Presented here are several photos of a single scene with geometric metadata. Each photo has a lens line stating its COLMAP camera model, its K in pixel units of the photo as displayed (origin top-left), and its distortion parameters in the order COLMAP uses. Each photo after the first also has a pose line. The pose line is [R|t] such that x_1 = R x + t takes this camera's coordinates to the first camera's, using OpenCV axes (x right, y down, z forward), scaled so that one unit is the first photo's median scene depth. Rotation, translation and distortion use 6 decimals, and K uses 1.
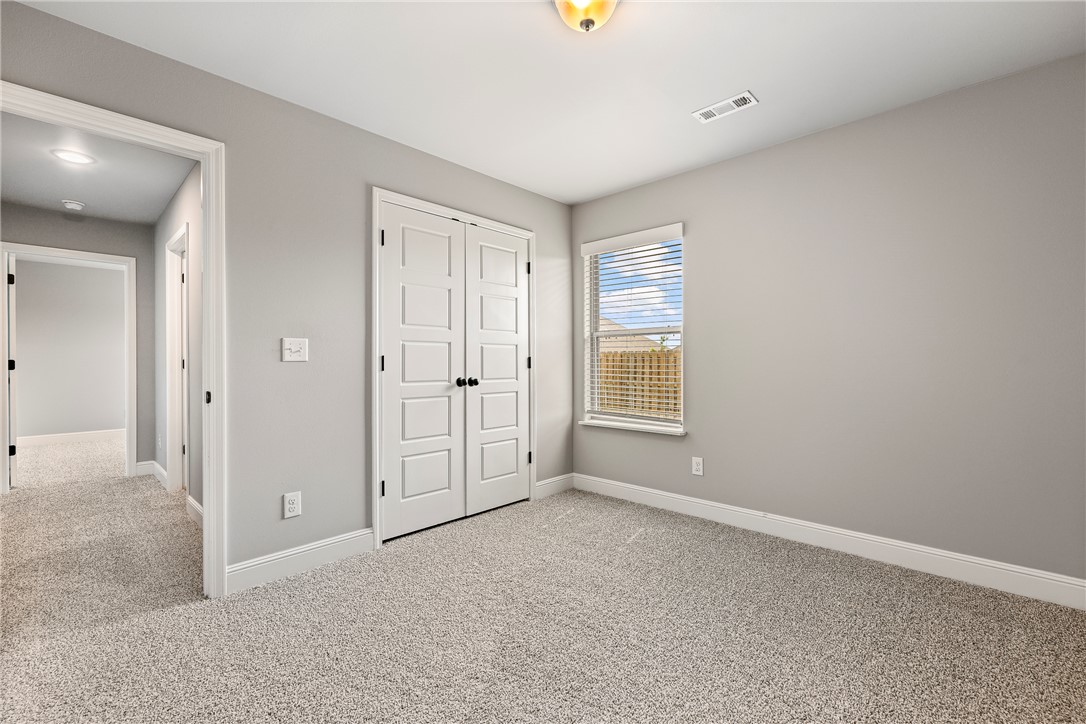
lens RADIAL K [[485.9, 0, 542.4], [0, 485.9, 365.0], [0, 0, 1]] dist [0.037031, 0.000549]
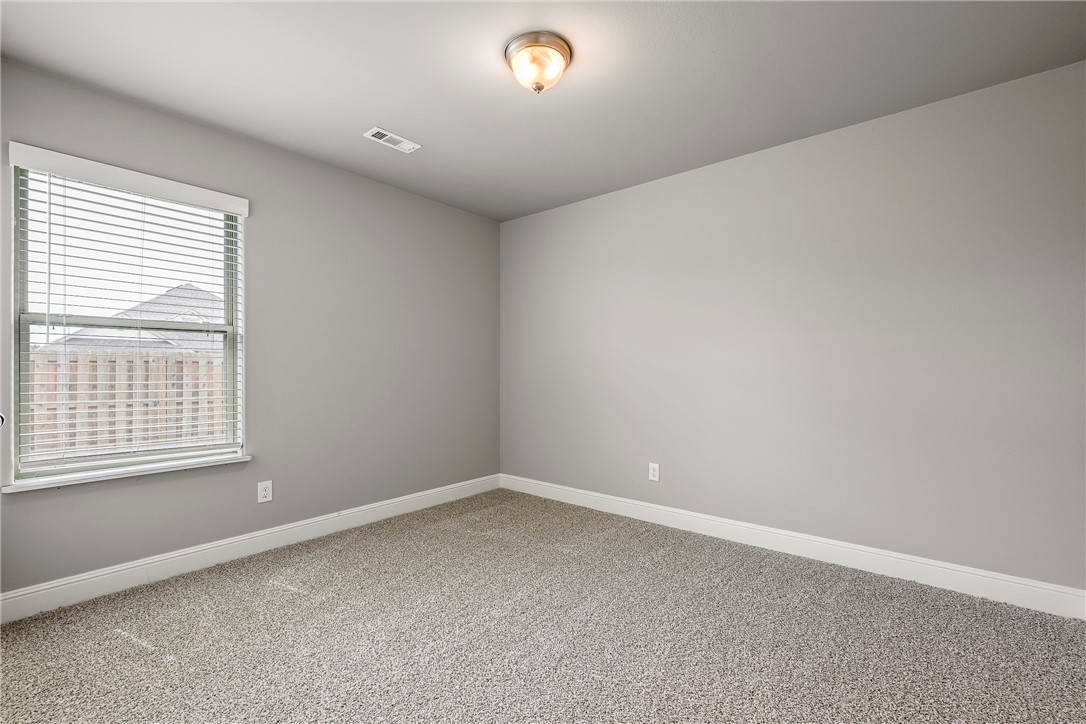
lens RADIAL K [[485.9, 0, 543.8], [0, 485.9, 368.0], [0, 0, 1]] dist [0.037031, 0.000549]
pose [[-0.051056, -0.001584, 0.998695, -0.565070], [0.008456, 0.999962, 0.002018, -0.006240], [-0.998660, 0.008548, -0.051041, 0.552840]]
